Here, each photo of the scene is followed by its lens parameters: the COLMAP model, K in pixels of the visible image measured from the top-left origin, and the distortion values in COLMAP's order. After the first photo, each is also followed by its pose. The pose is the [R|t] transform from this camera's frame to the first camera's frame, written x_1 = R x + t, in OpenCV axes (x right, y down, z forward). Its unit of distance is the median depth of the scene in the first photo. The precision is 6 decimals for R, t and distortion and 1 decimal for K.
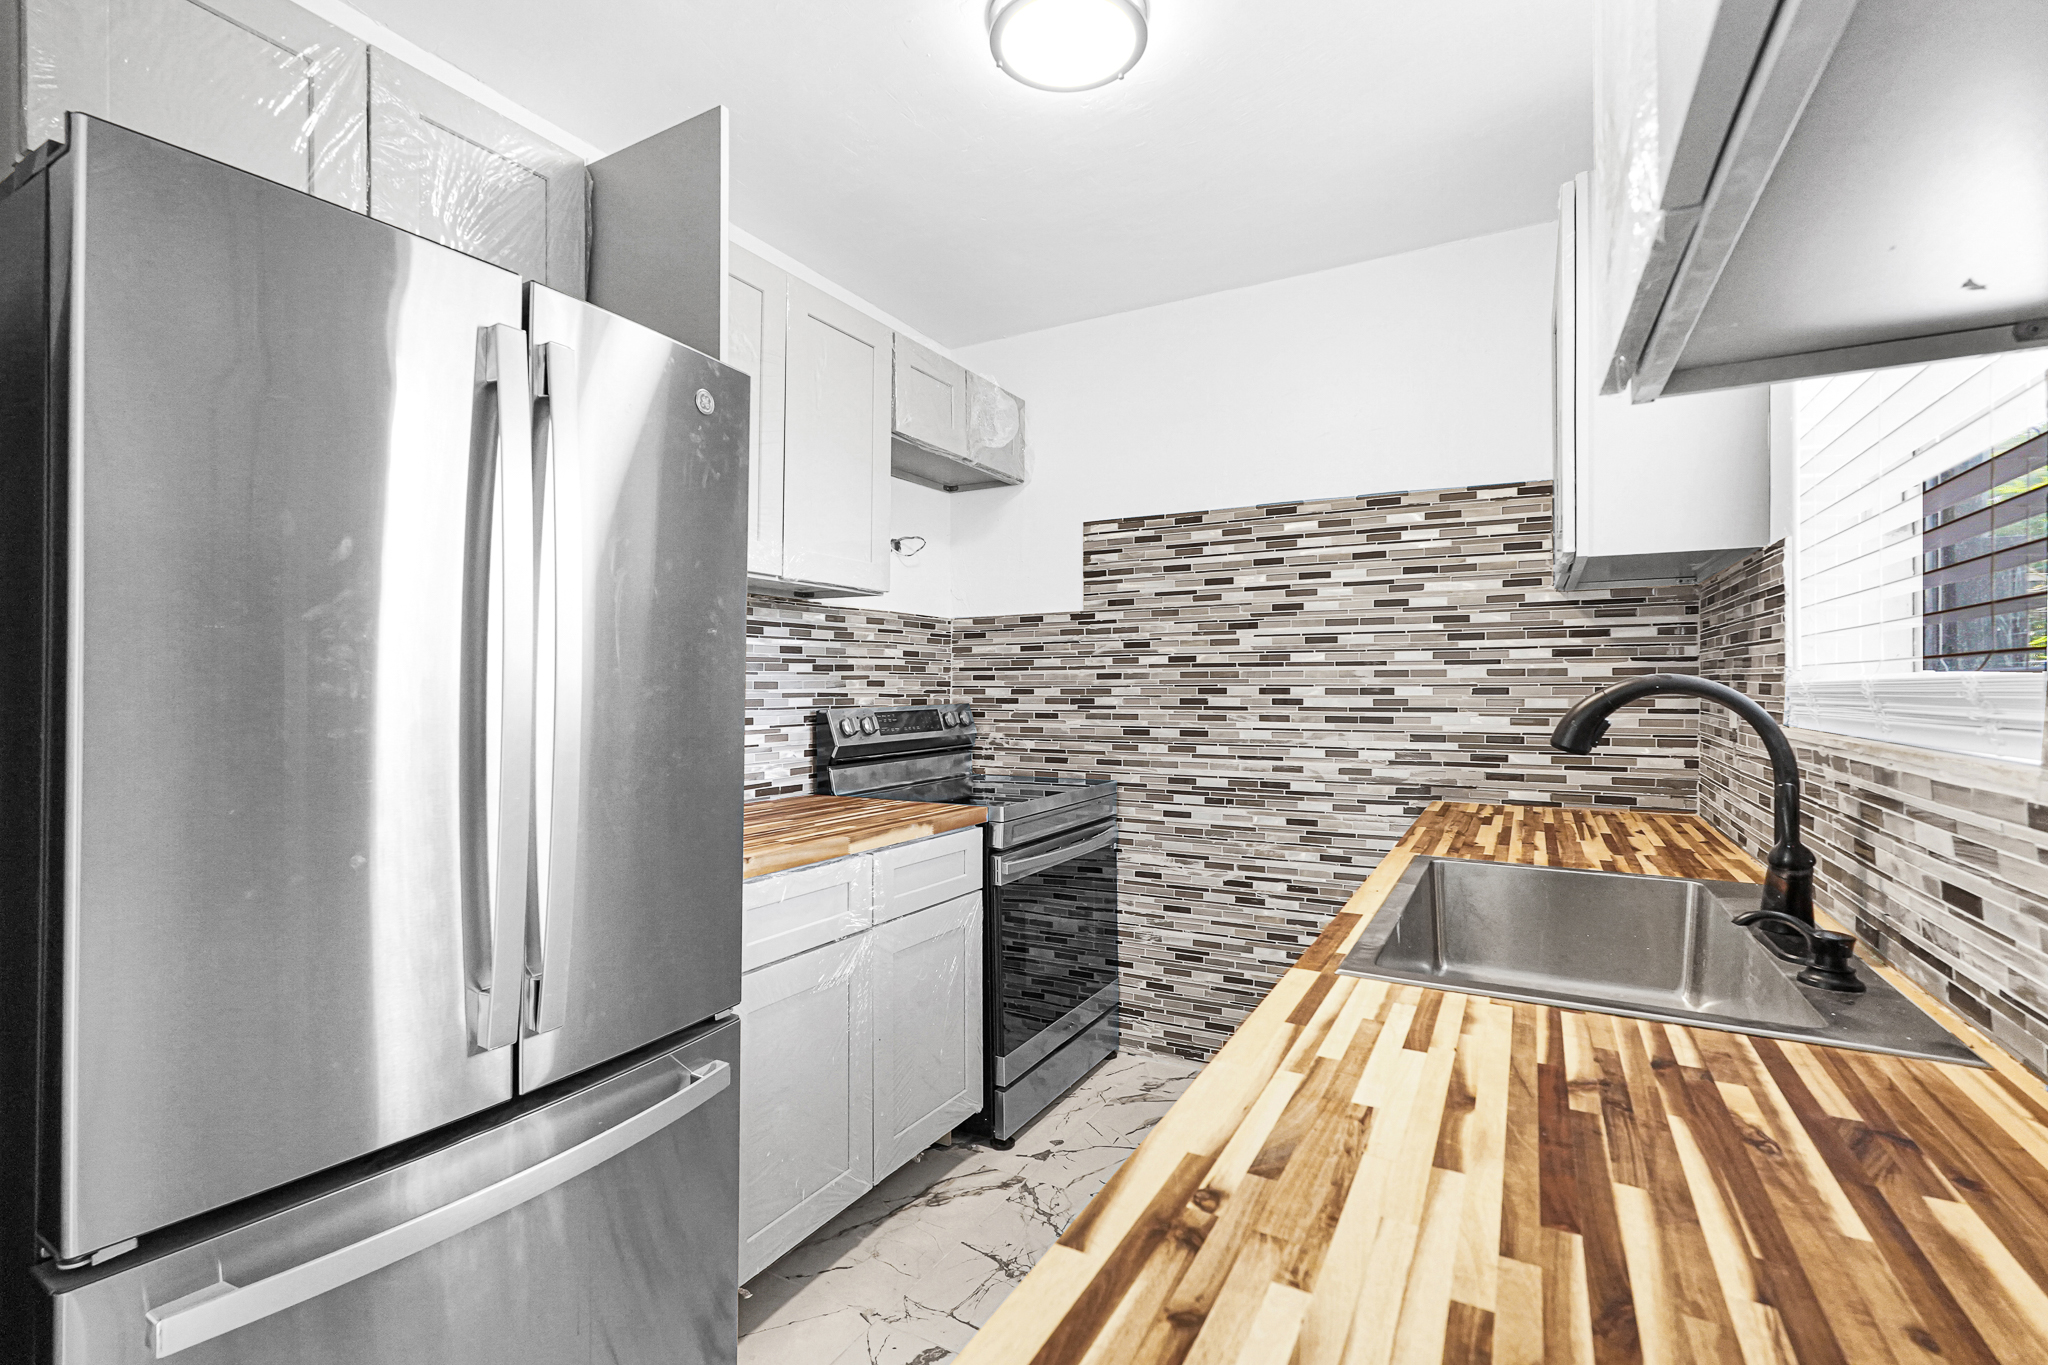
lens RADIAL K [[924.2, 0, 1021.3], [0, 924.2, 685.7], [0, 0, 1]] dist [-0.020137, 0.009477]
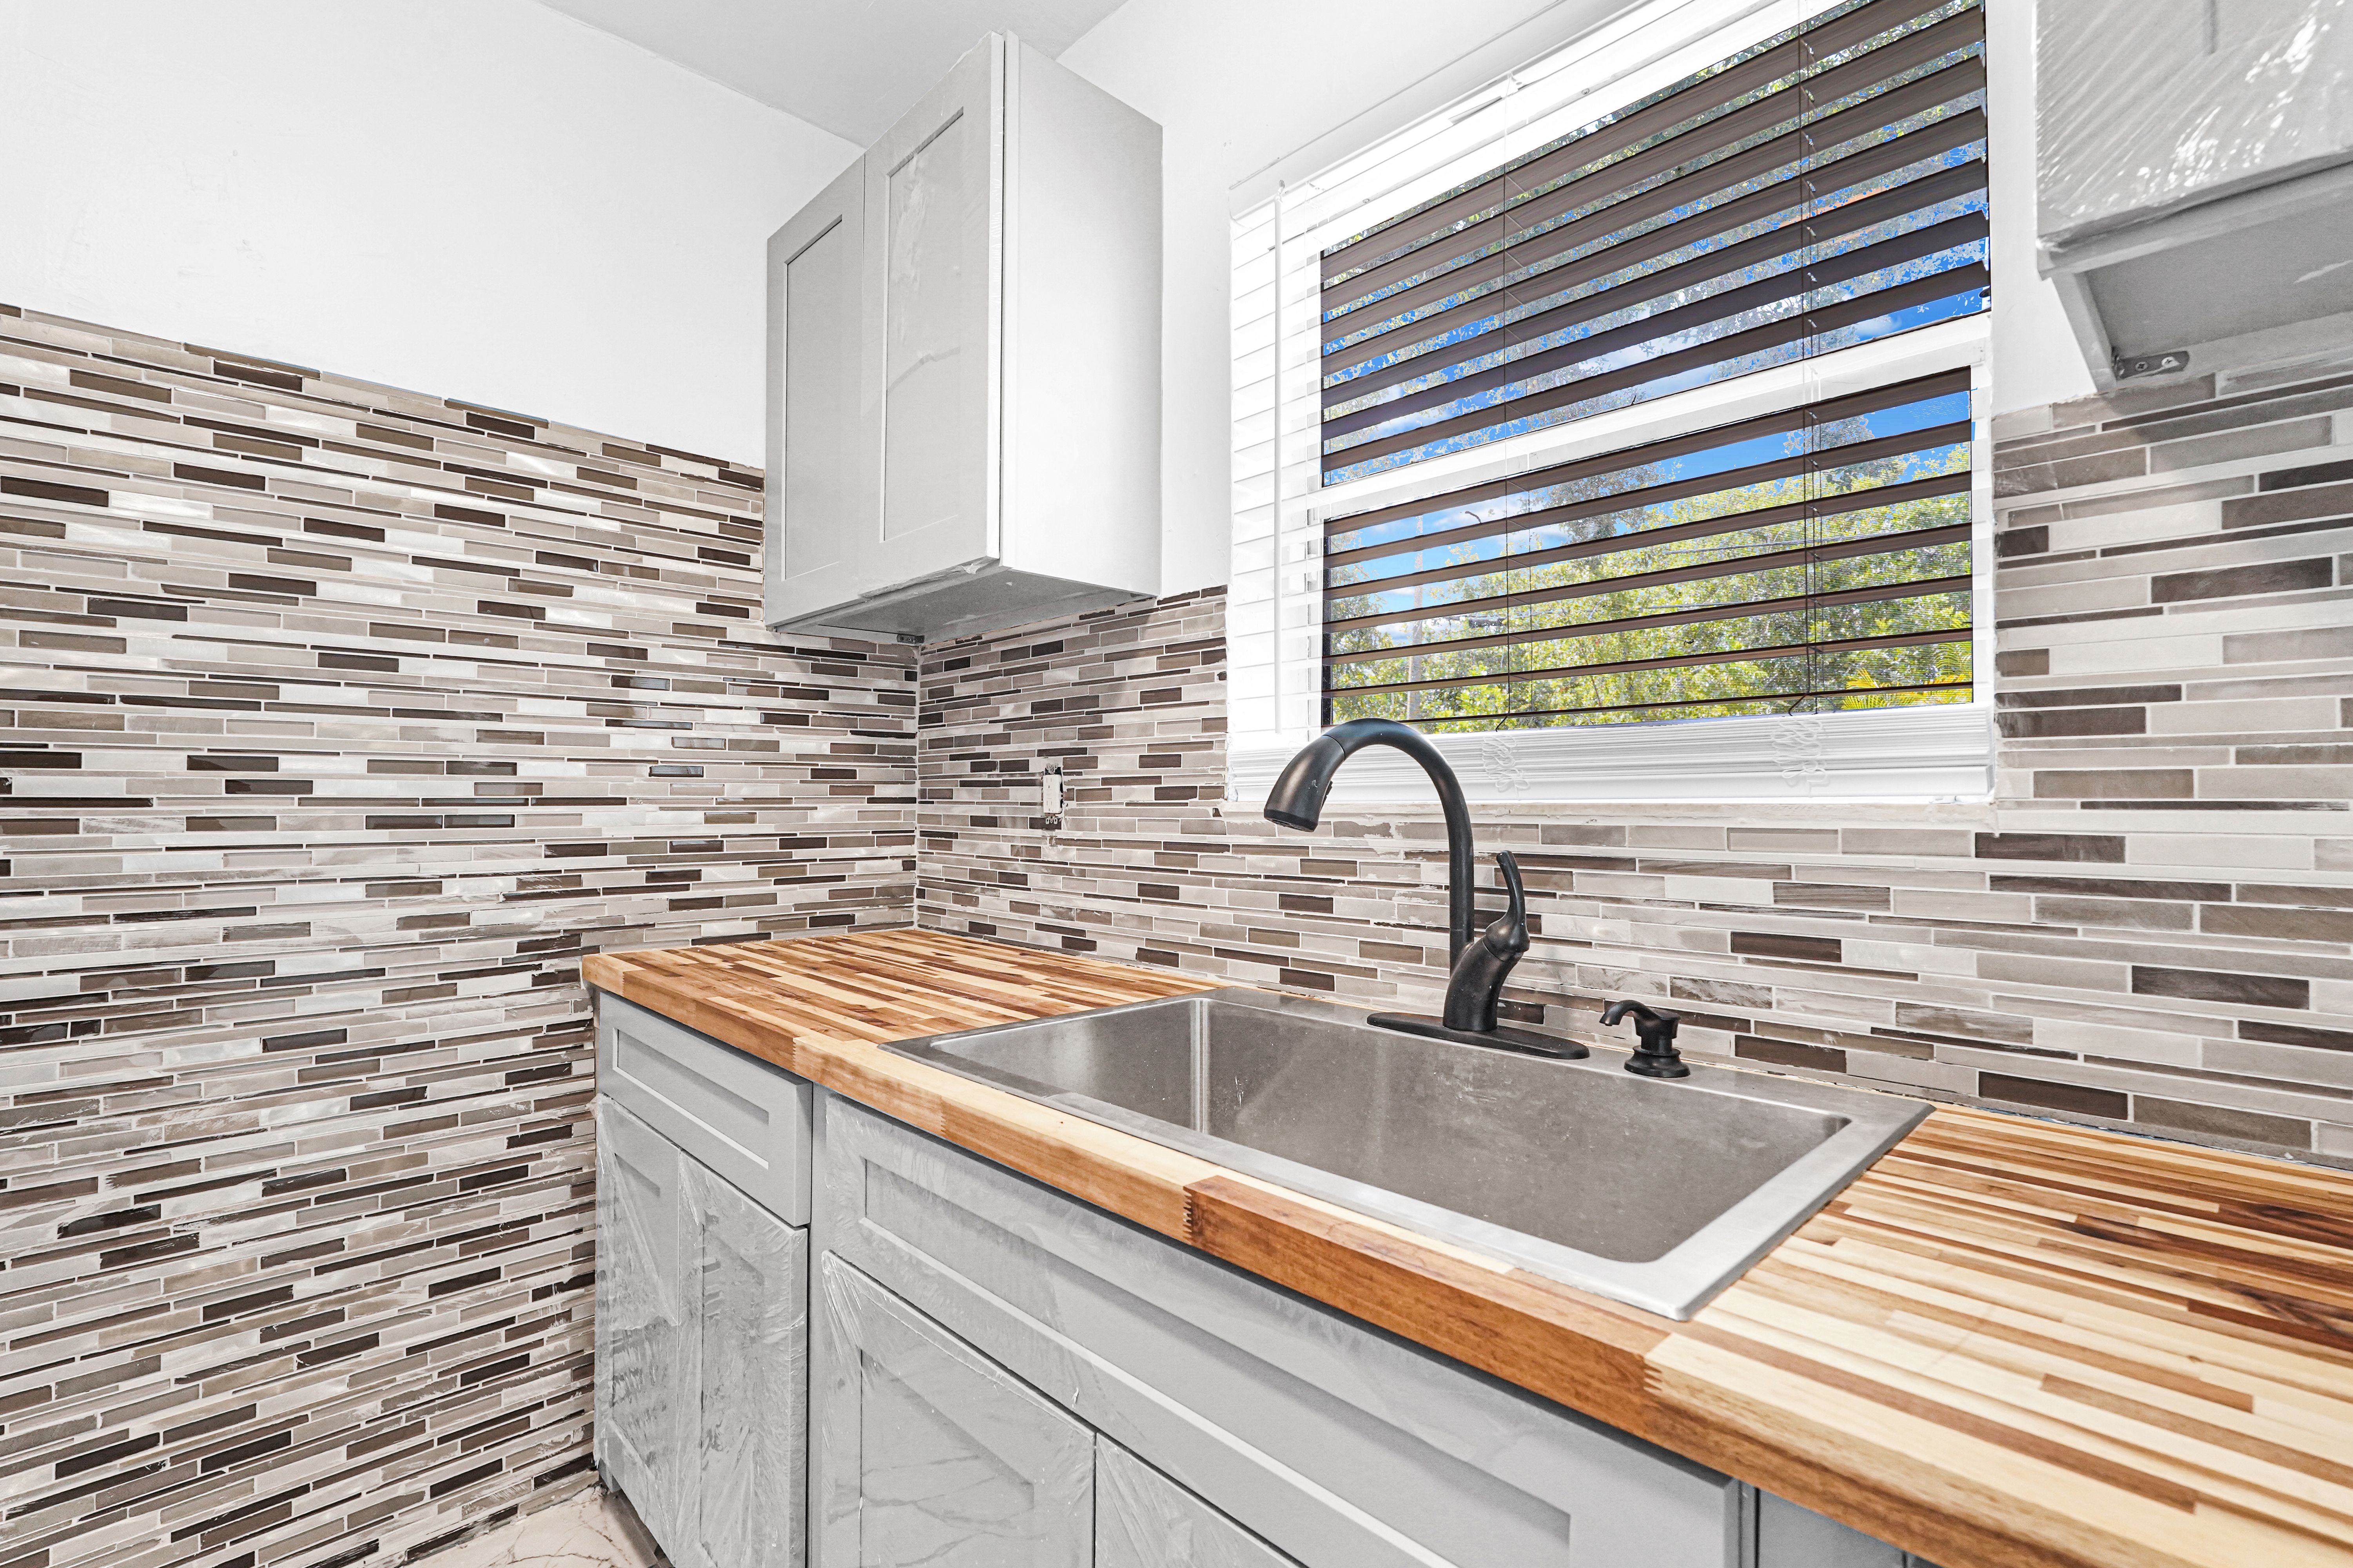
lens RADIAL K [[1061.7, 0, 1173.4], [0, 1061.7, 787.6], [0, 0, 1]] dist [-0.020137, 0.009477]
pose [[0.305245, 0.014818, 0.952158, -0.075162], [-0.000079, 0.999879, -0.015535, 0.025312], [-0.952274, 0.004667, 0.305210, 0.391798]]
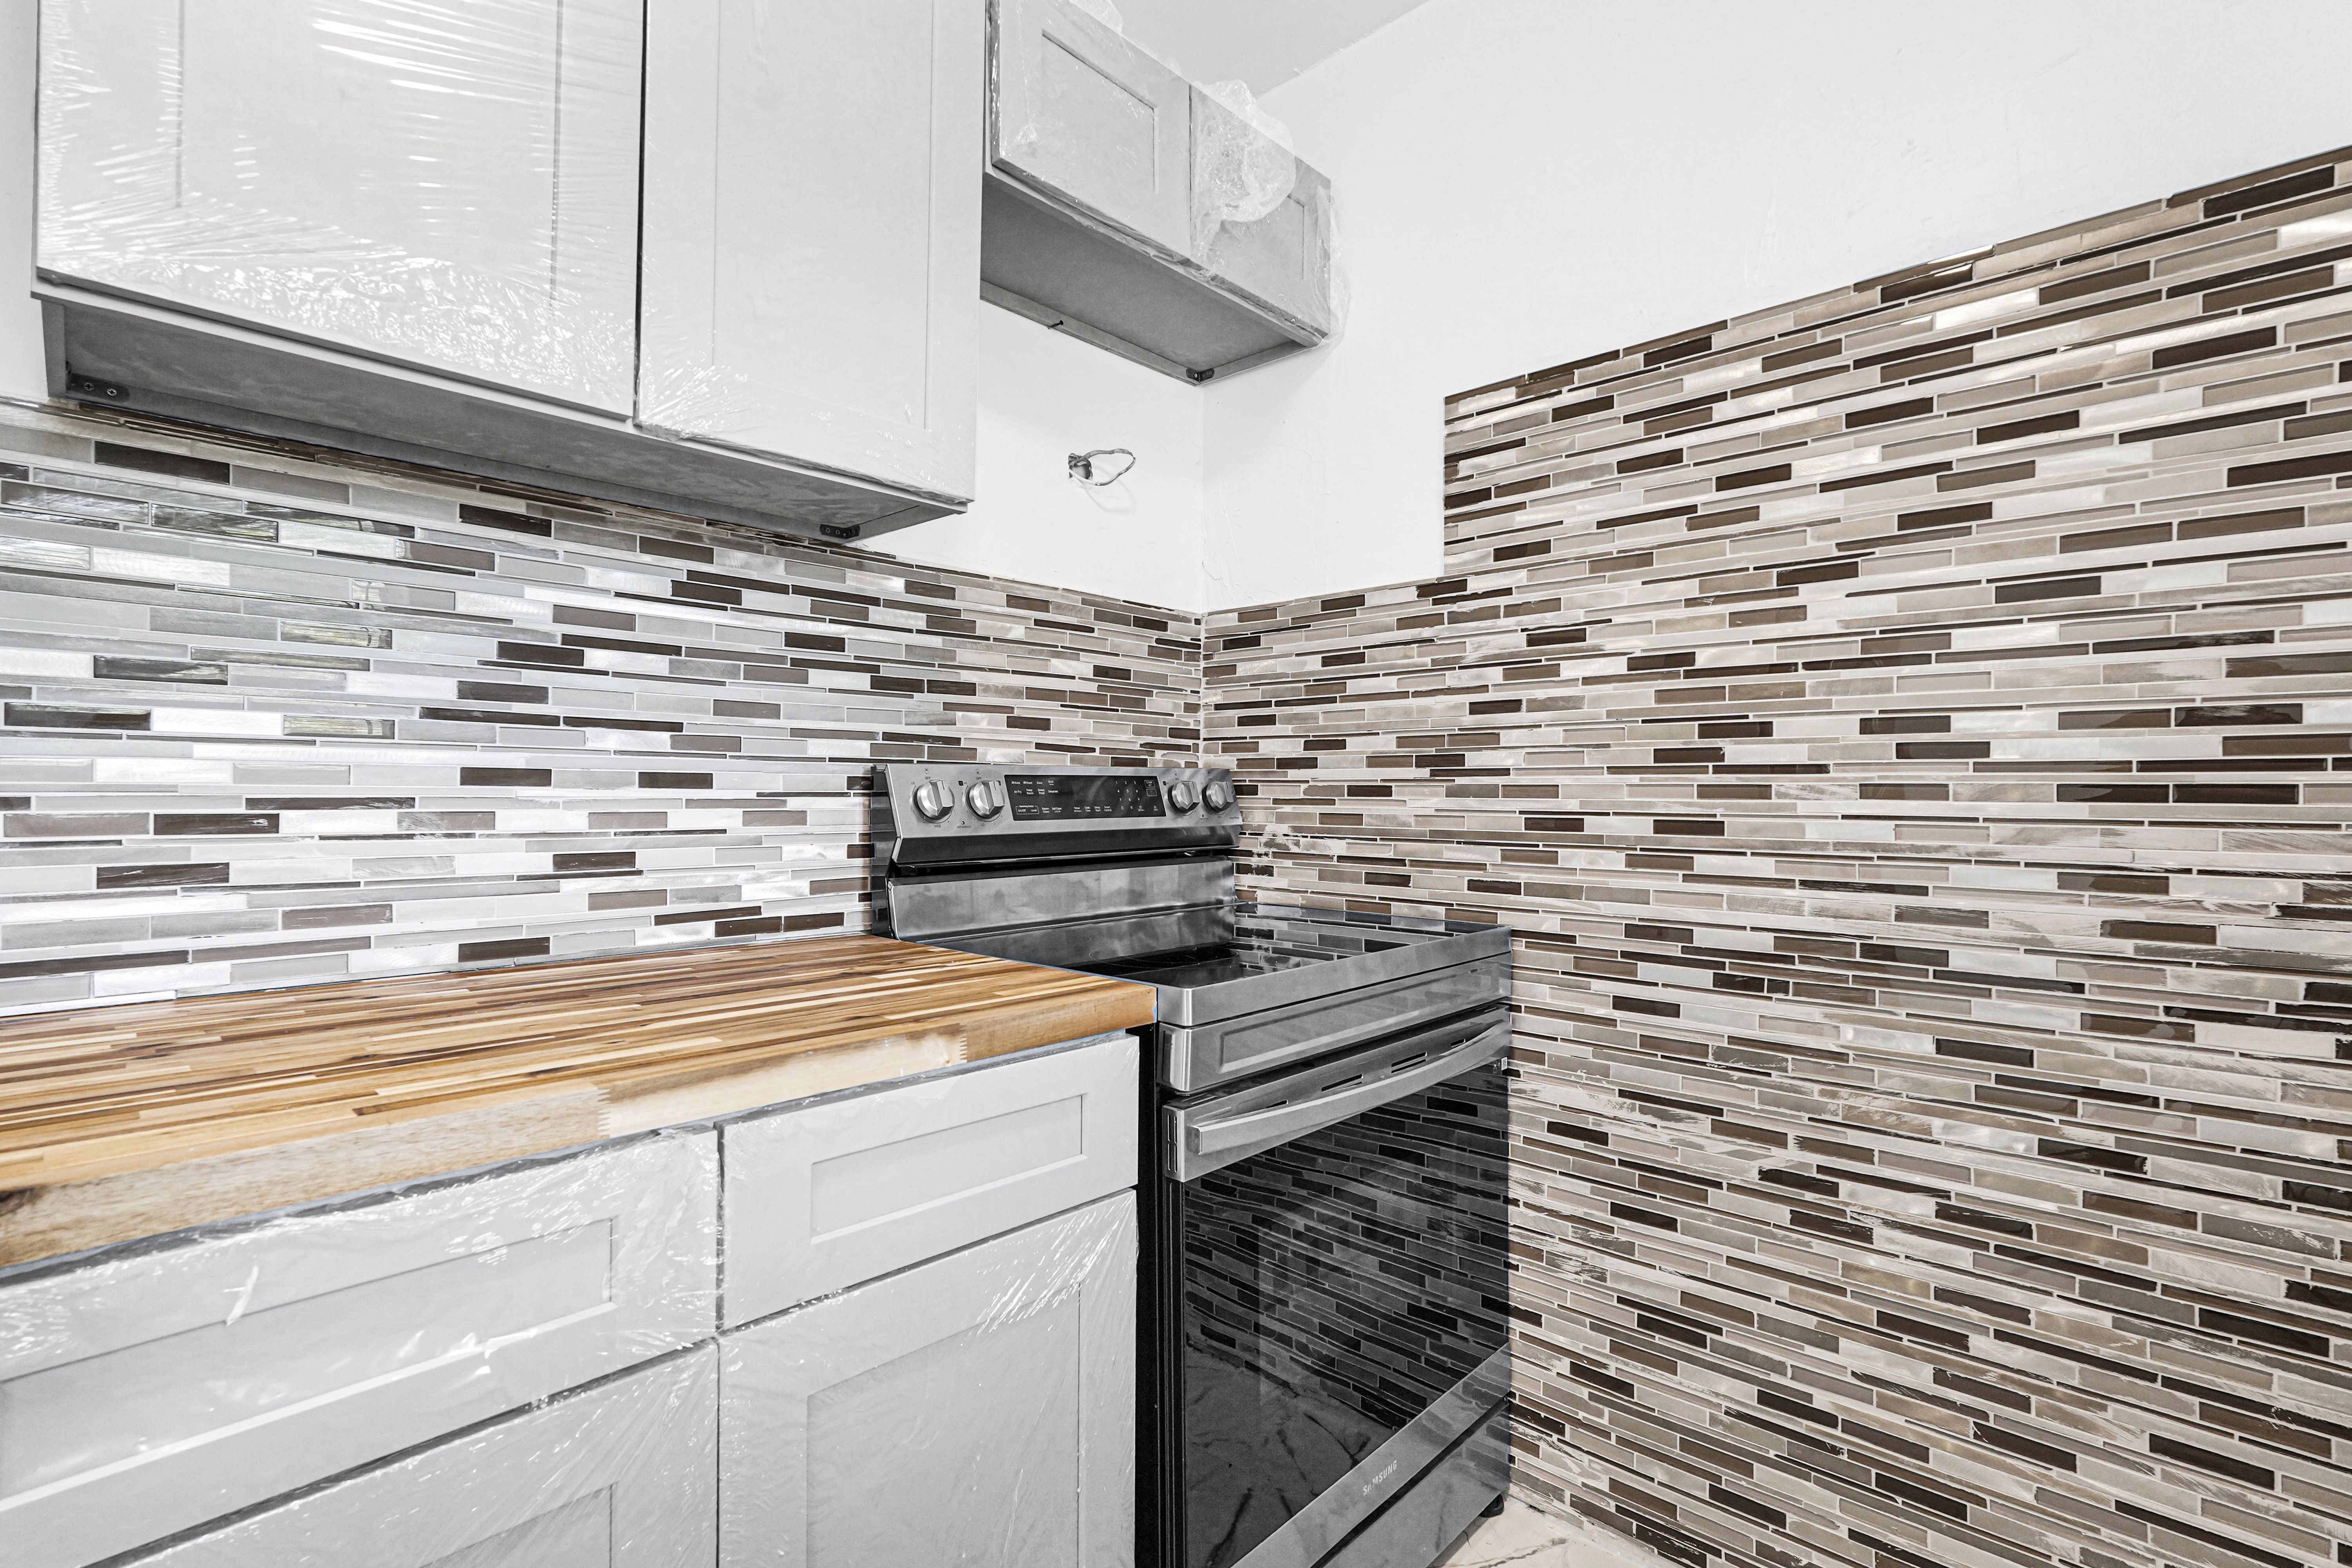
lens RADIAL K [[1061.4, 0, 1172.9], [0, 1061.4, 787.6], [0, 0, 1]] dist [-0.020137, 0.009477]
pose [[0.969459, 0.007319, -0.245144, 0.072554], [-0.007885, 0.999968, -0.001326, 0.036079], [0.245127, 0.003219, 0.969486, 0.455583]]
